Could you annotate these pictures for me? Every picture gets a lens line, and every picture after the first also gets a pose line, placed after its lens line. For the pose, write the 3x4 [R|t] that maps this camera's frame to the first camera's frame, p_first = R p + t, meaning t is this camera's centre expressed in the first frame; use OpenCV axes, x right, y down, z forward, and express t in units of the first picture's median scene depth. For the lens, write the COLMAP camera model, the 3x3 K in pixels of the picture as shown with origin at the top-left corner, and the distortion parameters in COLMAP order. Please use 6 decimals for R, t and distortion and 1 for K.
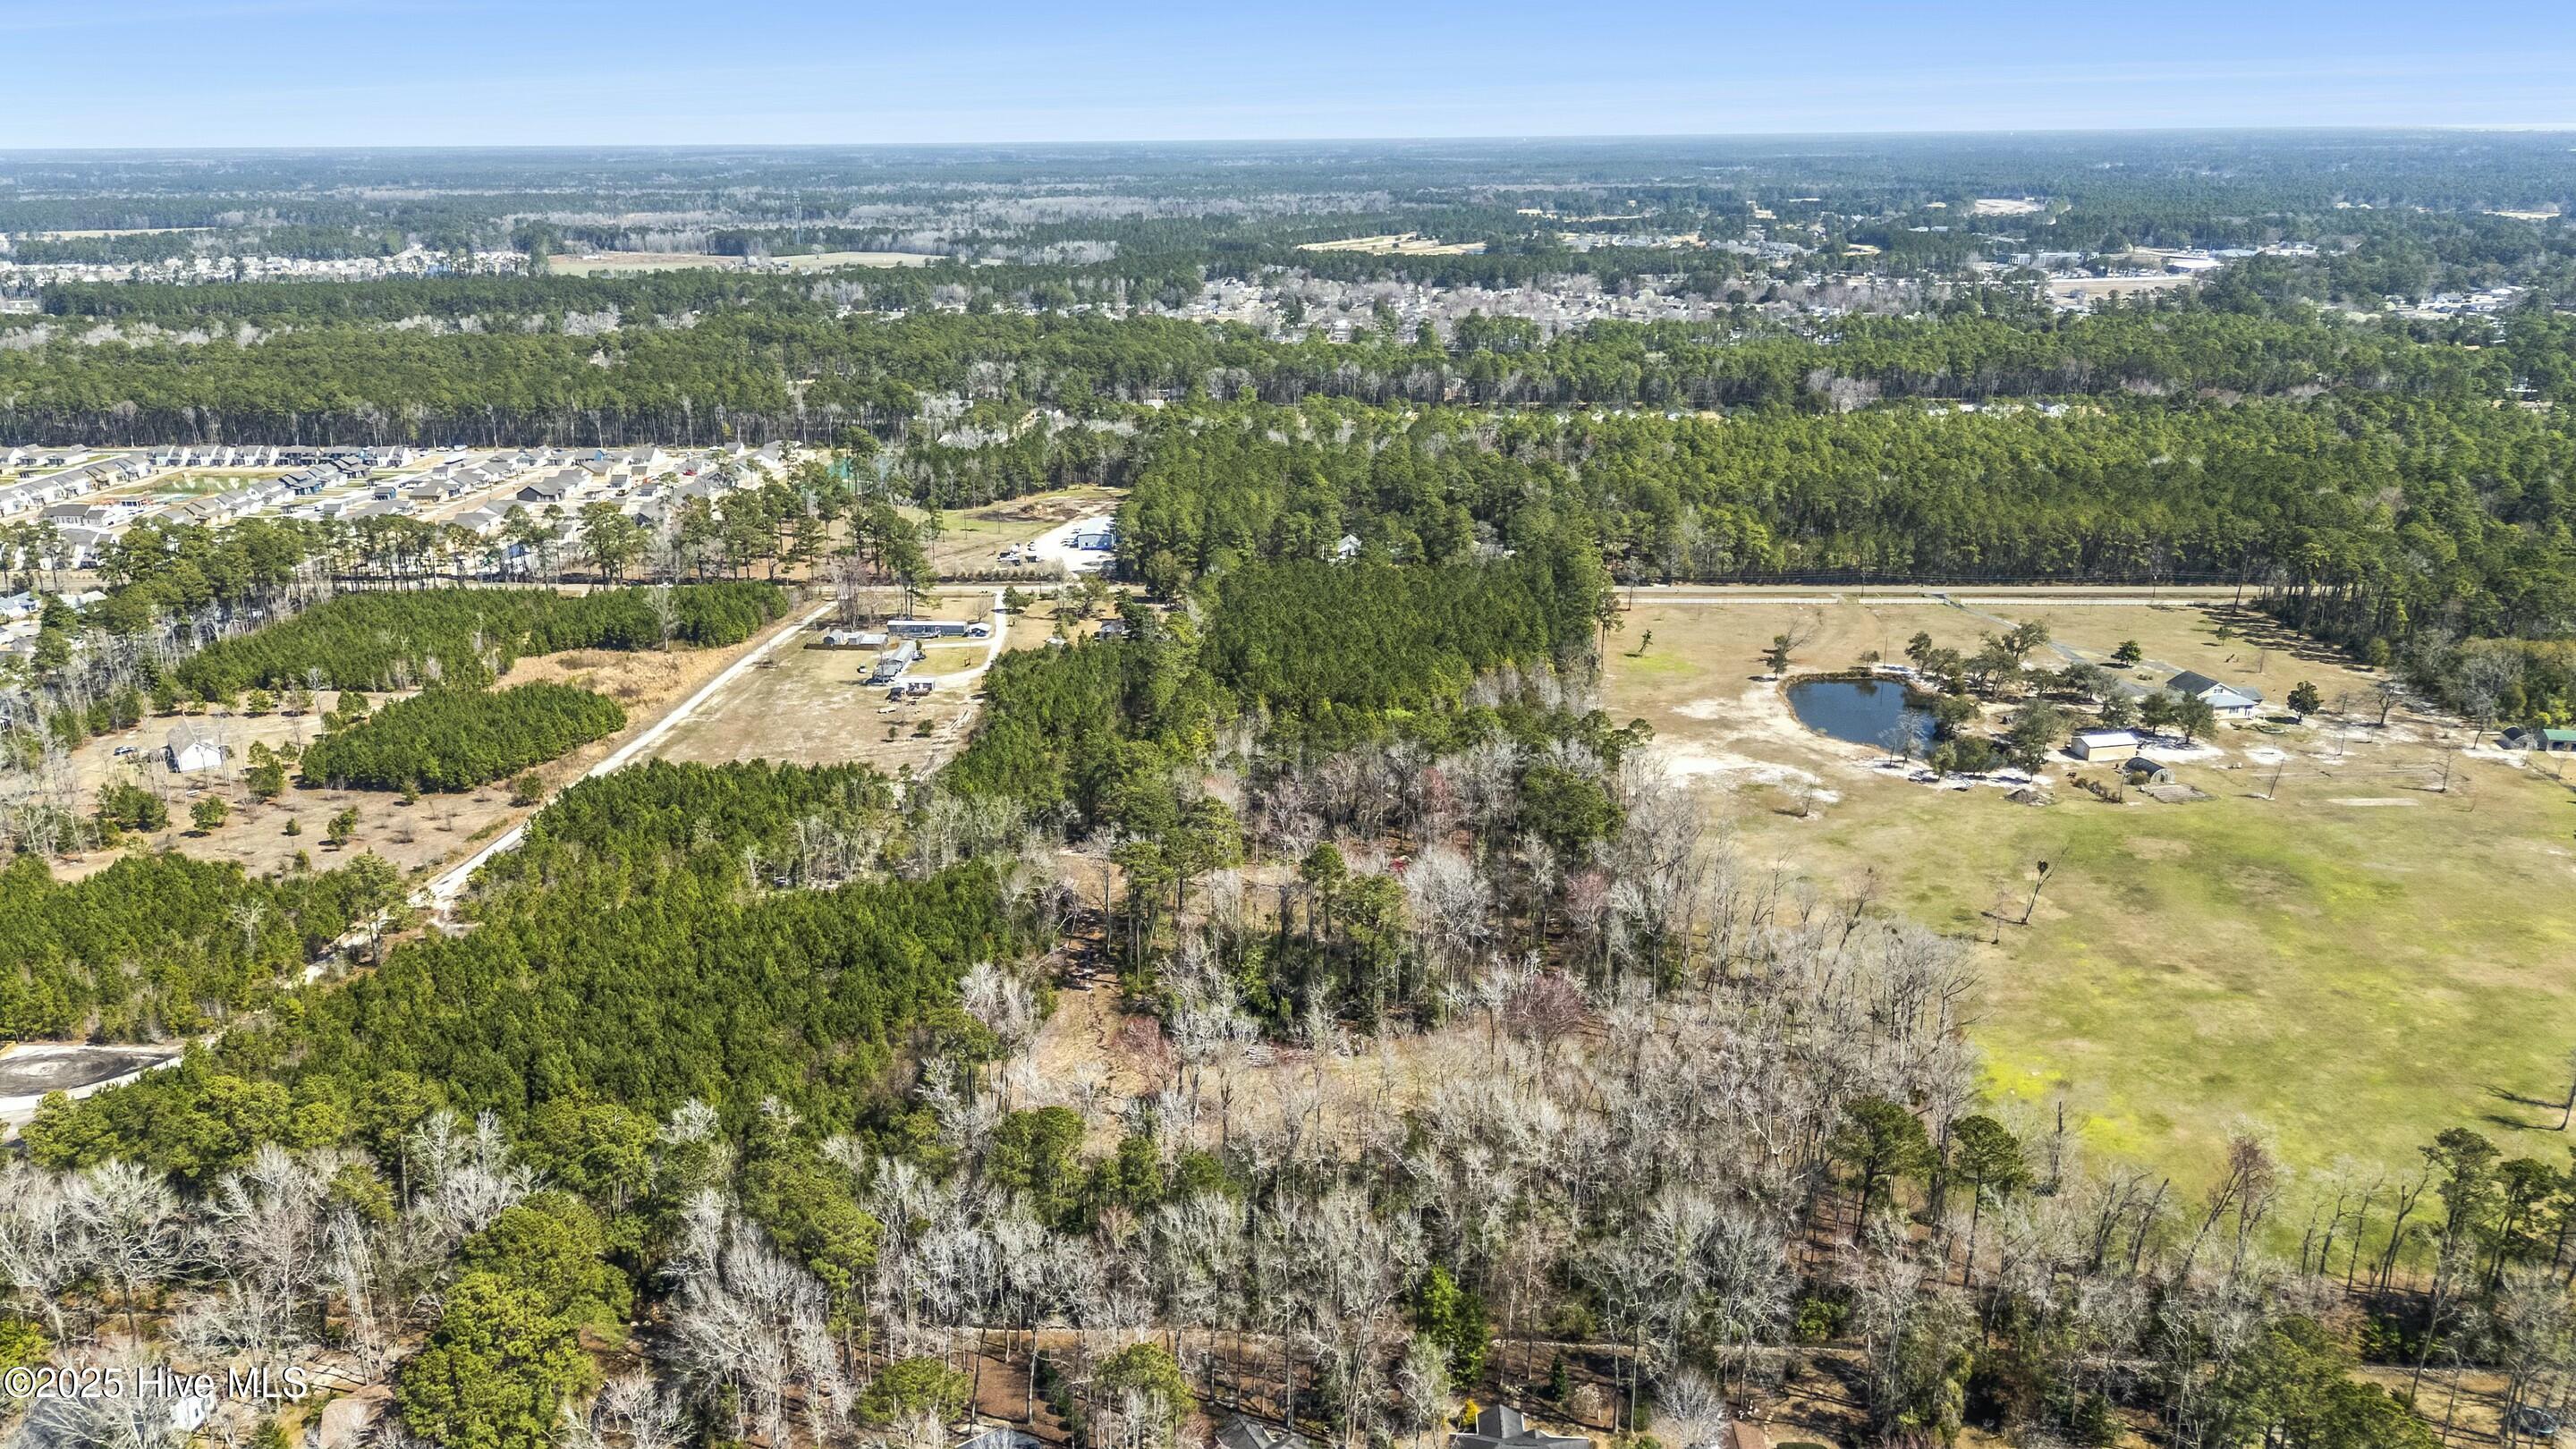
lens RADIAL K [[1903.2, 0, 1286.5], [0, 1903.2, 718.5], [0, 0, 1]] dist [0.030657, -0.004491]
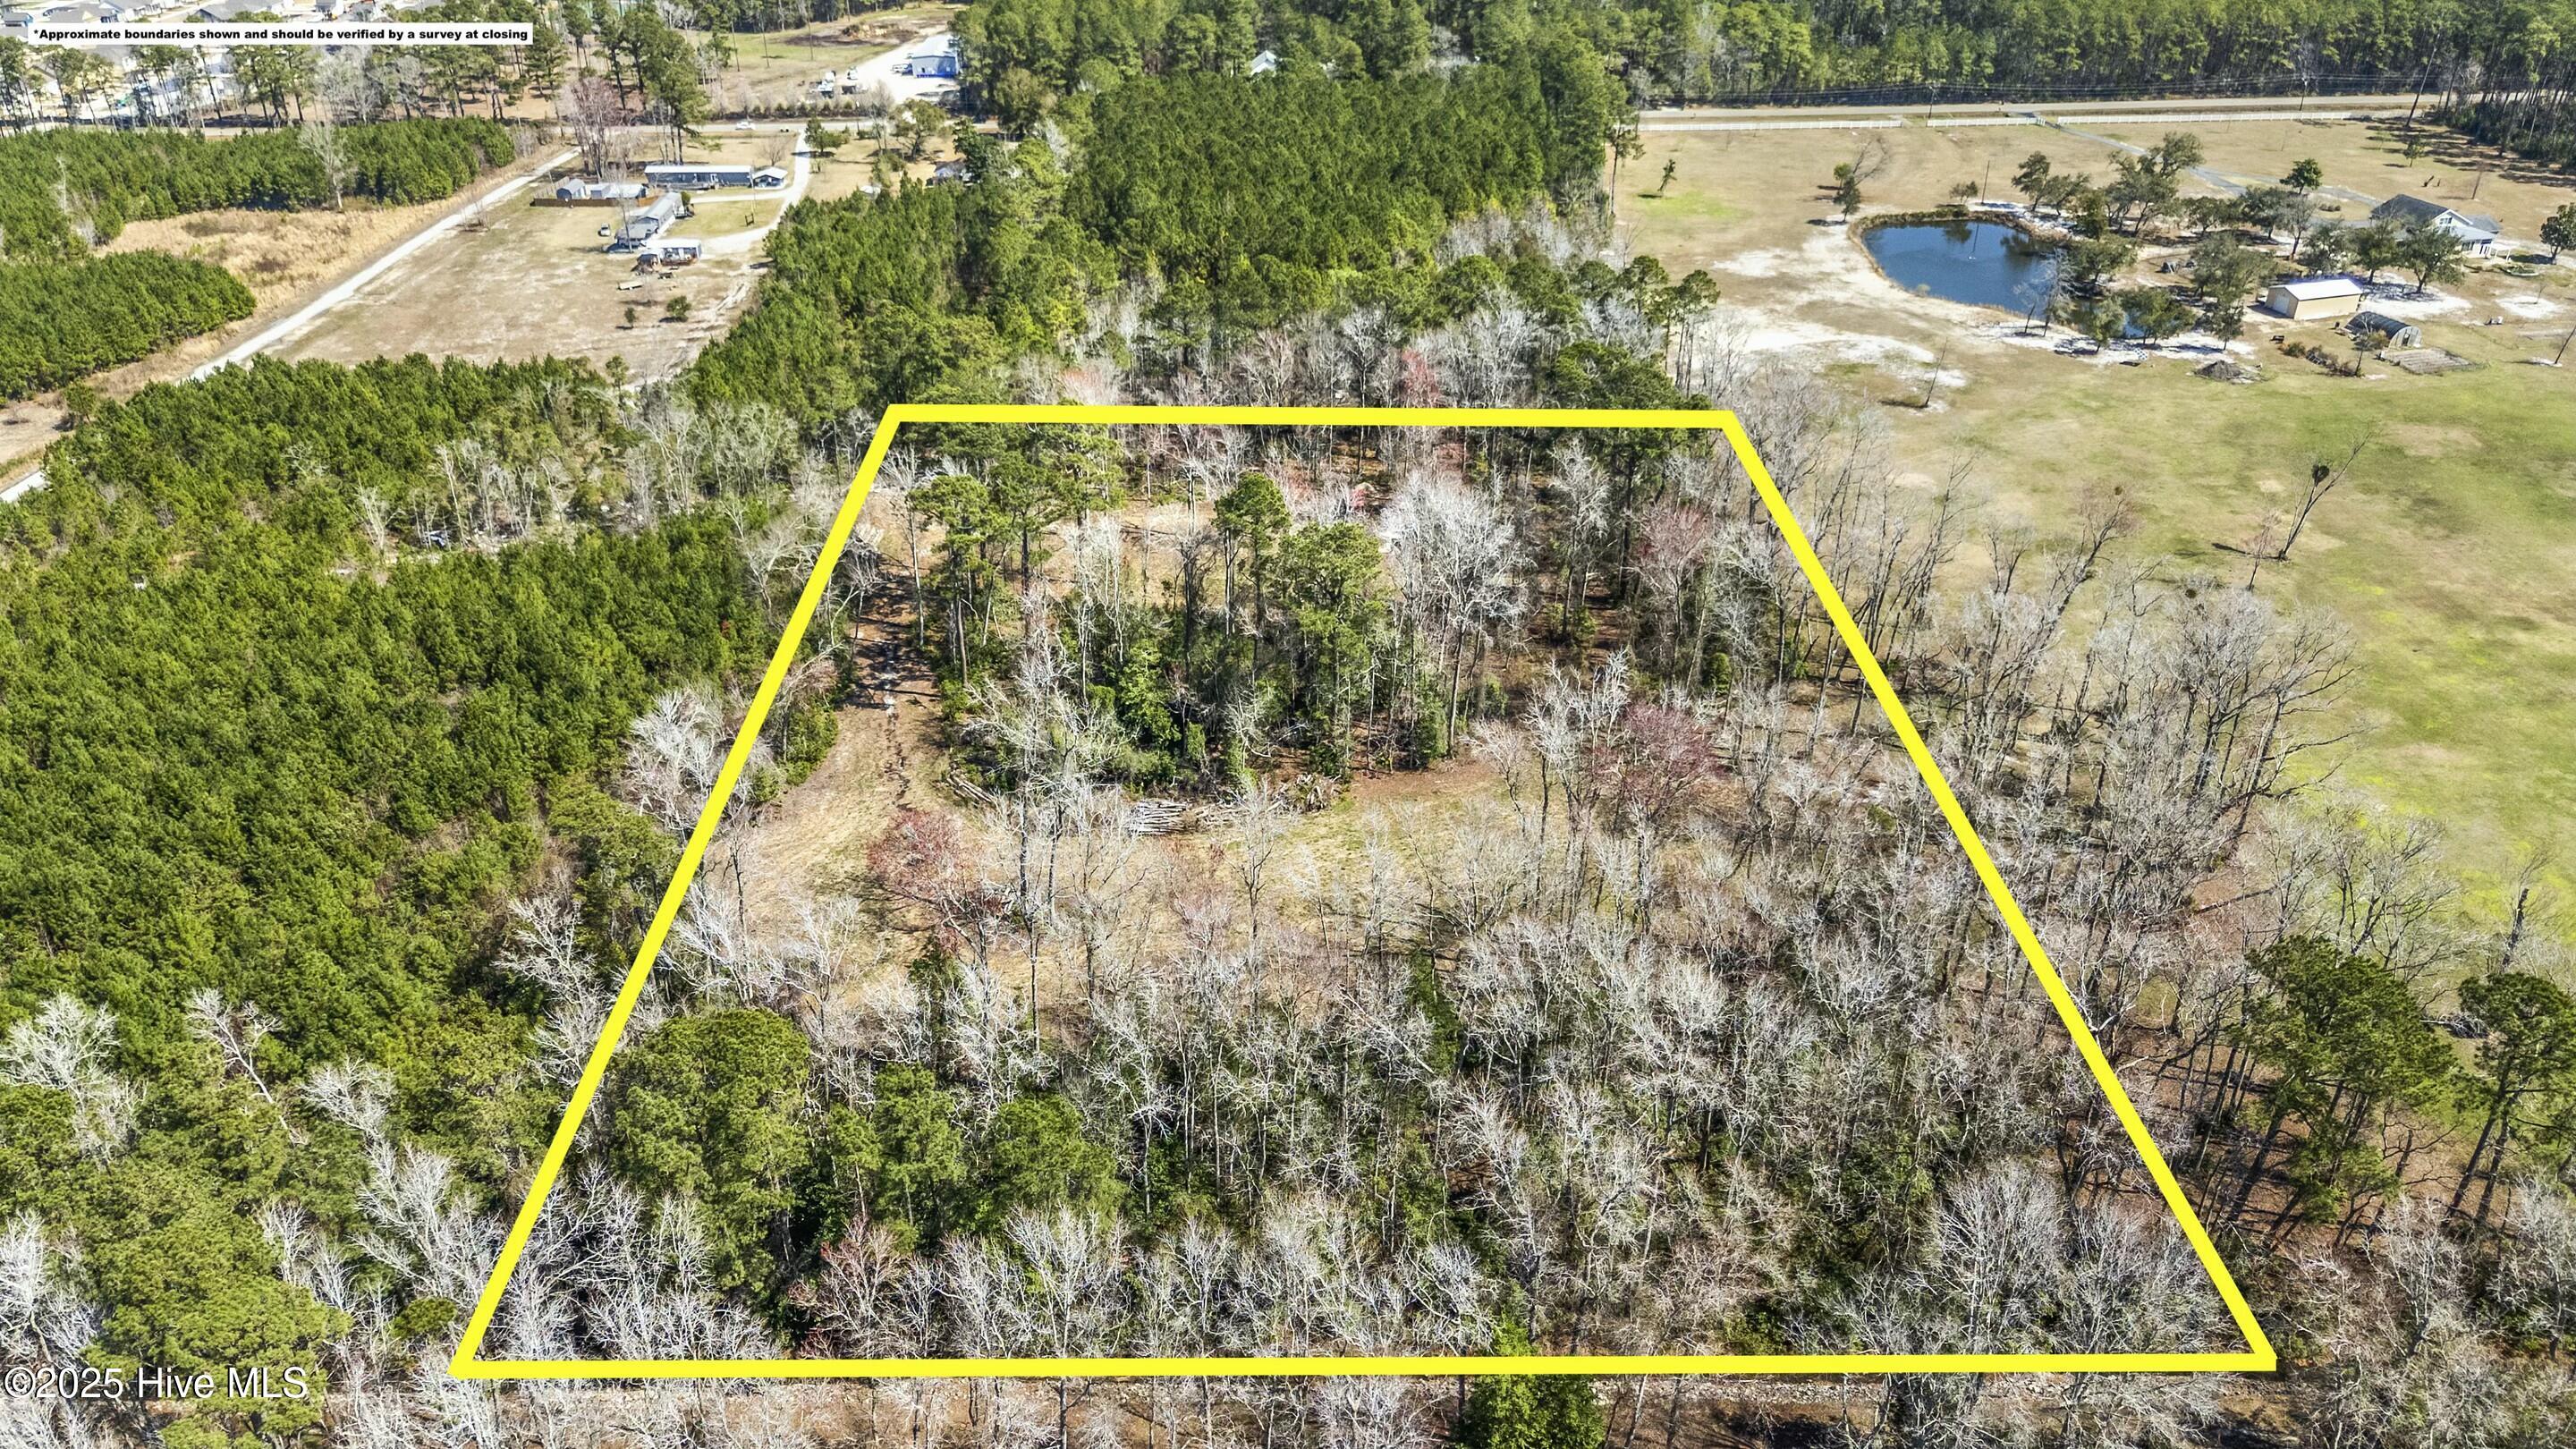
lens RADIAL K [[2014.2, 0, 1286.5], [0, 2014.2, 706.1], [0, 0, 1]] dist [0.062932, -0.032200]
pose [[0.998789, -0.027512, 0.040779, 0.001708], [0.019210, 0.981297, 0.191537, 0.010189], [-0.045285, -0.190522, 0.980638, 0.231169]]
